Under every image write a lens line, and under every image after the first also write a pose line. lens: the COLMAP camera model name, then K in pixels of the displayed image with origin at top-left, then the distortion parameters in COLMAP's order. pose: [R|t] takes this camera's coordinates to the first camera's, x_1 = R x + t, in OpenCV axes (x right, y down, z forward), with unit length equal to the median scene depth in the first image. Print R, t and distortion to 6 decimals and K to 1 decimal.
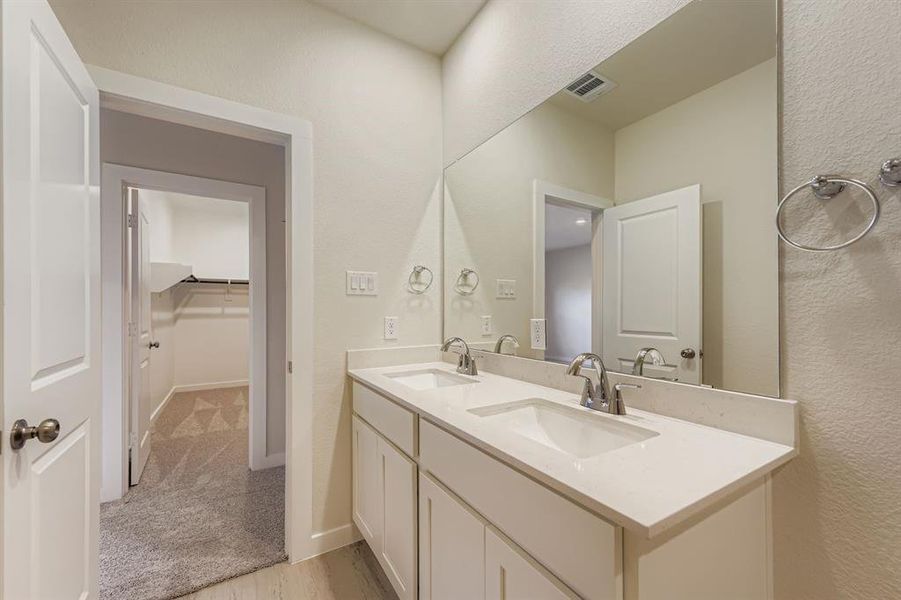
lens RADIAL K [[357.2, 0, 448.7], [0, 357.2, 310.2], [0, 0, 1]] dist [0.004938, -0.000021]
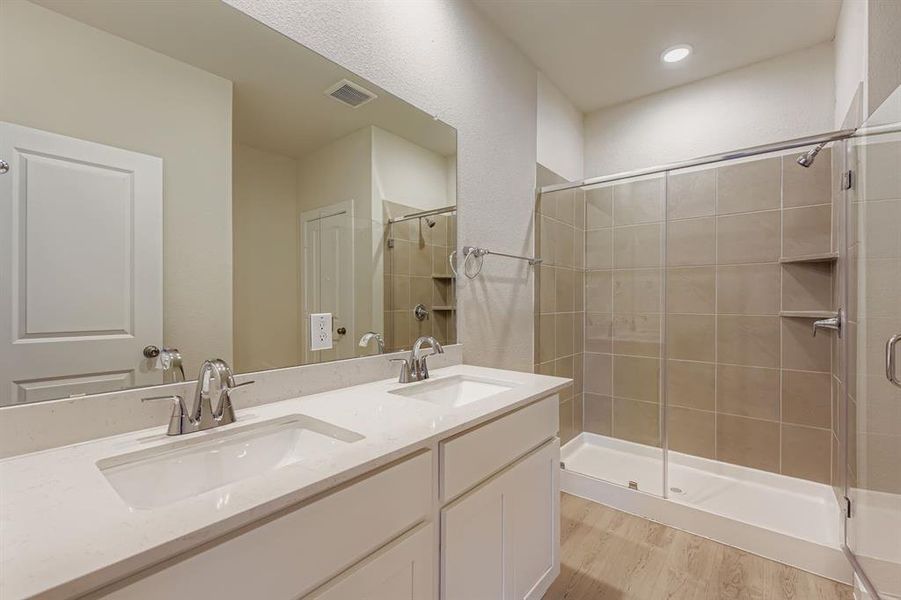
lens RADIAL K [[357.2, 0, 448.7], [0, 357.2, 310.2], [0, 0, 1]] dist [0.004938, -0.000021]
pose [[-0.295682, -0.011674, 0.955215, -0.453388], [-0.009722, 0.999910, 0.009211, 0.003930], [-0.955237, -0.006563, -0.295769, 0.672234]]
